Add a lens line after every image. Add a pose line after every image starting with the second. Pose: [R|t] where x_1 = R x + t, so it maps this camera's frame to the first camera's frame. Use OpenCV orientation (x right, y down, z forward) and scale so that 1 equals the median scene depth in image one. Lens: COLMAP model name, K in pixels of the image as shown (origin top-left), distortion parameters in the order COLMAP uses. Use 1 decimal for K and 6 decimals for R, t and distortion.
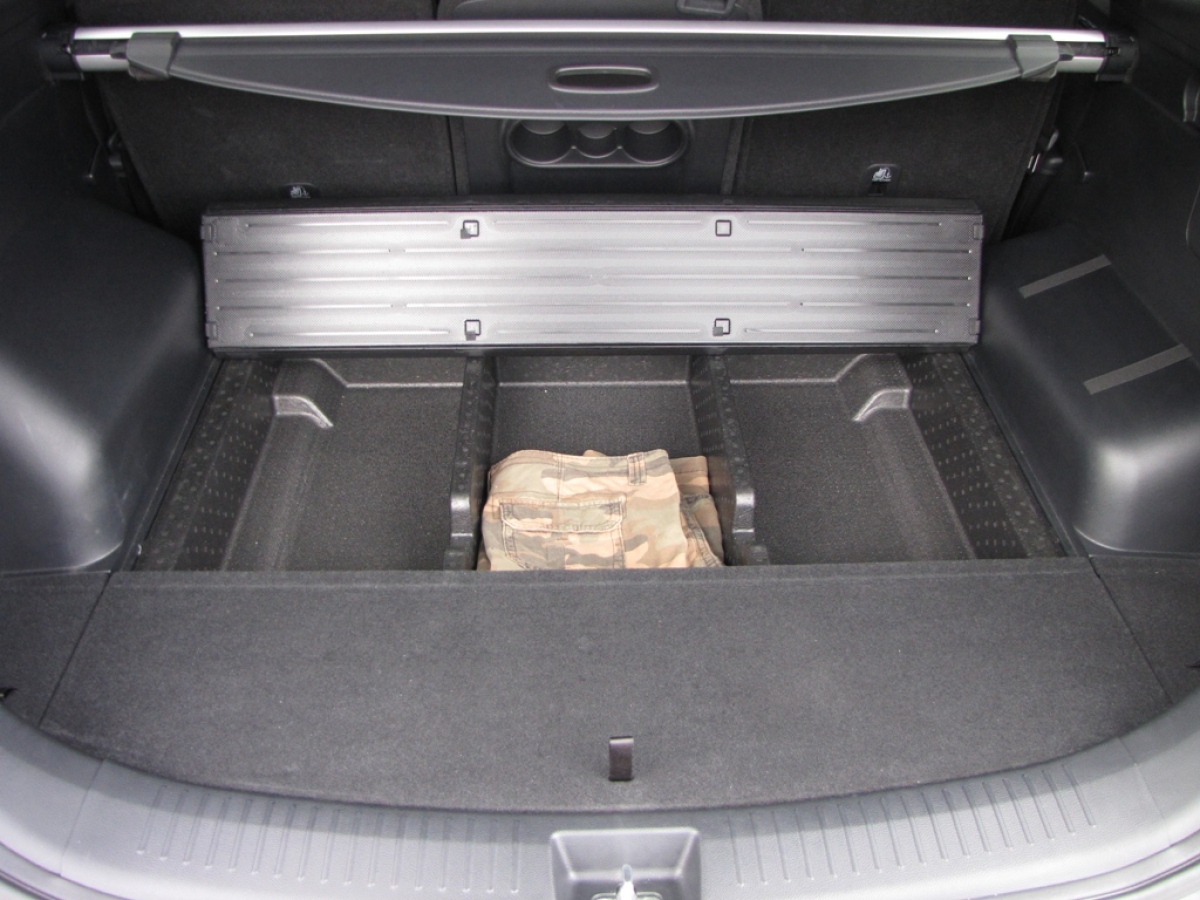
lens RADIAL K [[1089.4, 0, 606.8], [0, 1089.4, 457.1], [0, 0, 1]] dist [-0.154541, 0.134422]
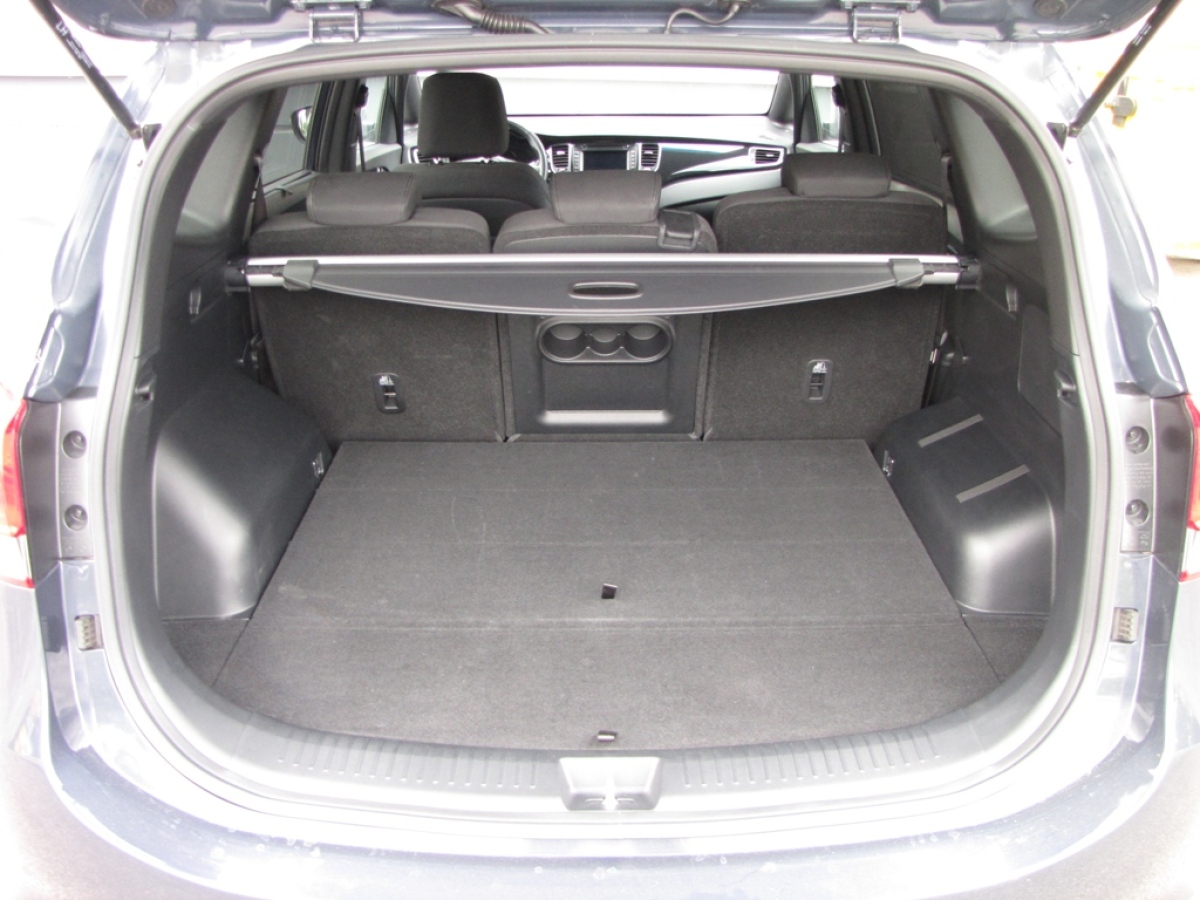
lens RADIAL K [[1089.4, 0, 599.5], [0, 1089.4, 446.3], [0, 0, 1]] dist [-0.154541, 0.134422]
pose [[0.999323, -0.002239, -0.036713, 0.044978], [-0.007072, 0.967821, -0.251541, 0.240101], [0.036095, 0.251631, 0.967150, -0.404923]]
